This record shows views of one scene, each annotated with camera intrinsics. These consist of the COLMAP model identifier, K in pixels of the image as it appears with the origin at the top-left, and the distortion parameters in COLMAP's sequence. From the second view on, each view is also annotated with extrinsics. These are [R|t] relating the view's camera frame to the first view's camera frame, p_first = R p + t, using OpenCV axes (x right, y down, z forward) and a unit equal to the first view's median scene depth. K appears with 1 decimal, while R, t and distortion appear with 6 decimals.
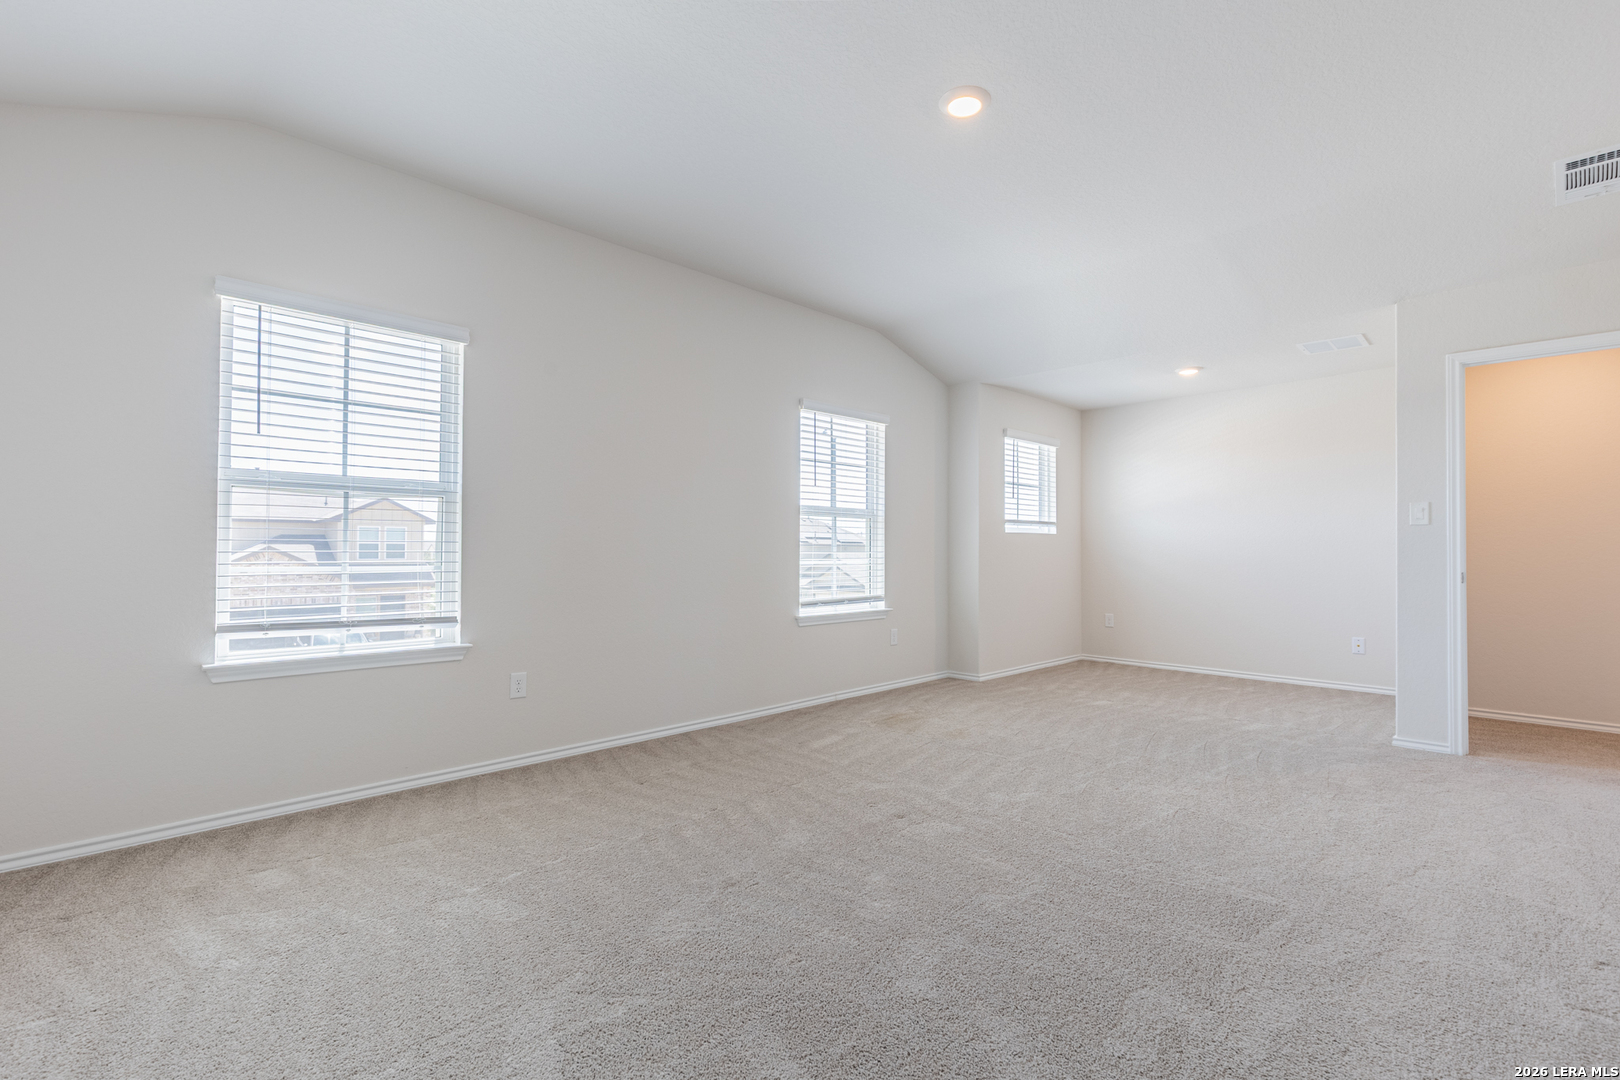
lens RADIAL K [[749.1, 0, 798.0], [0, 749.1, 542.6], [0, 0, 1]] dist [0.009647, -0.001128]
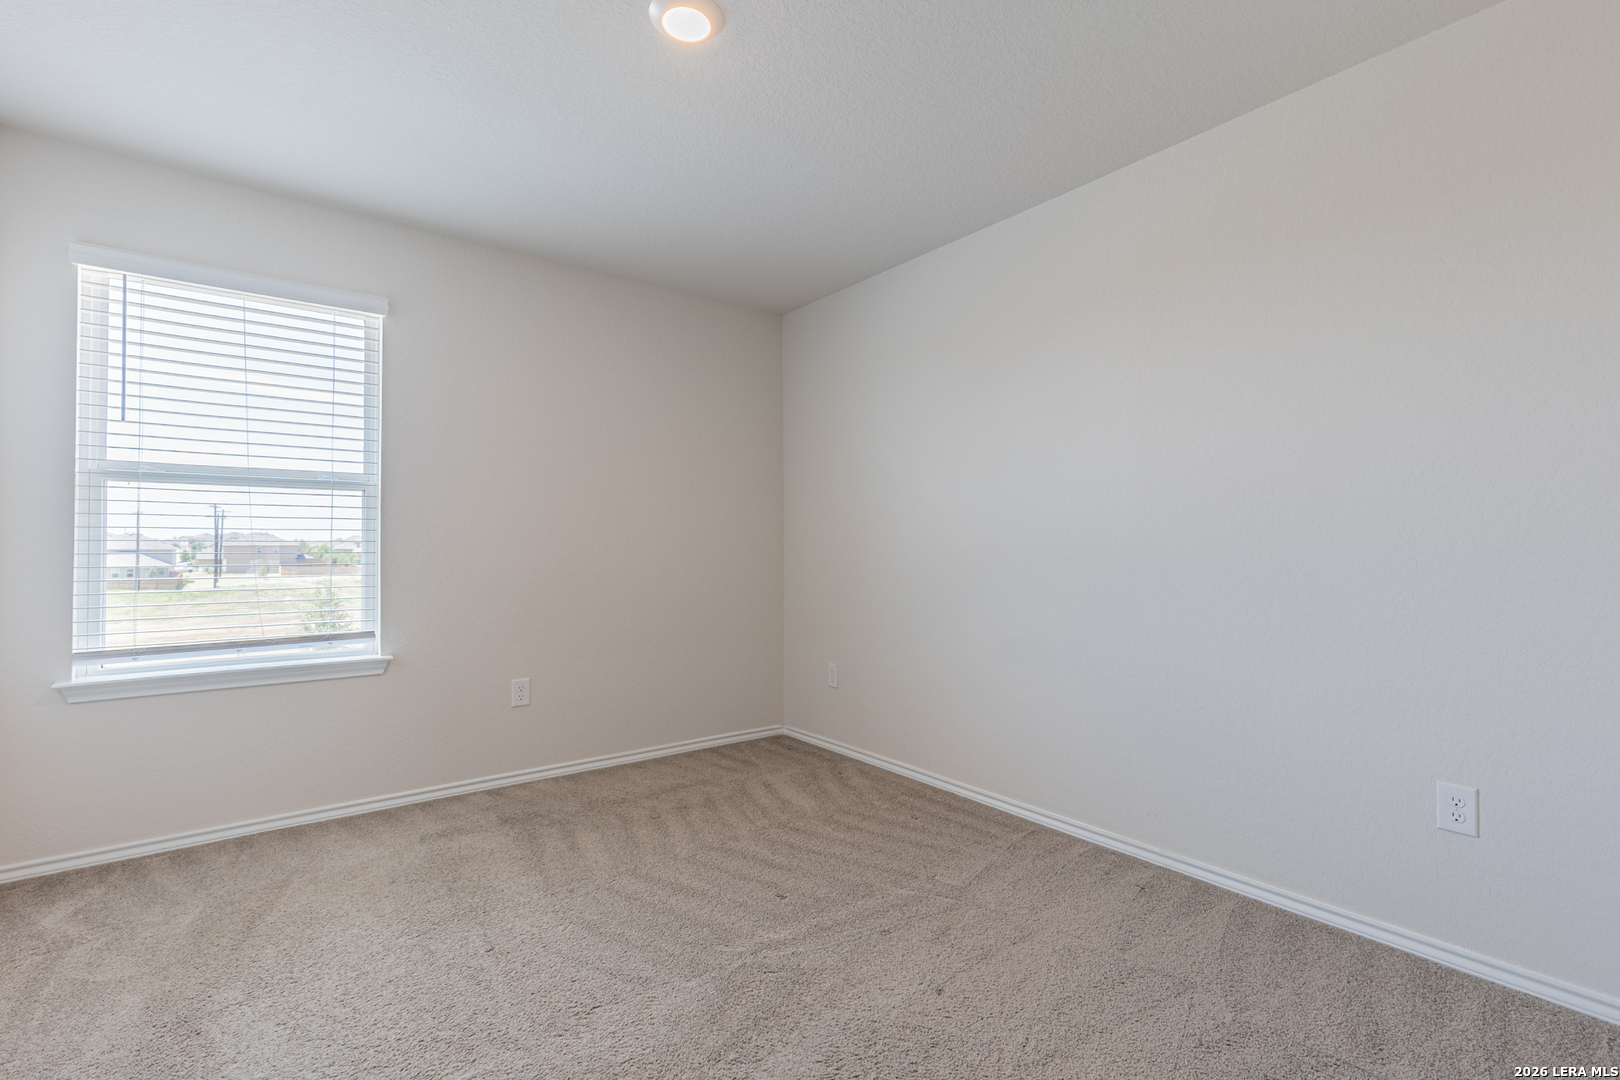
lens RADIAL K [[749.1, 0, 842.8], [0, 749.1, 535.7], [0, 0, 1]] dist [0.009647, -0.001128]
pose [[0.995729, -0.007797, -0.091997, 0.202219], [0.007142, 0.999947, -0.007447, 0.003639], [0.092051, 0.006759, 0.995731, 0.198040]]
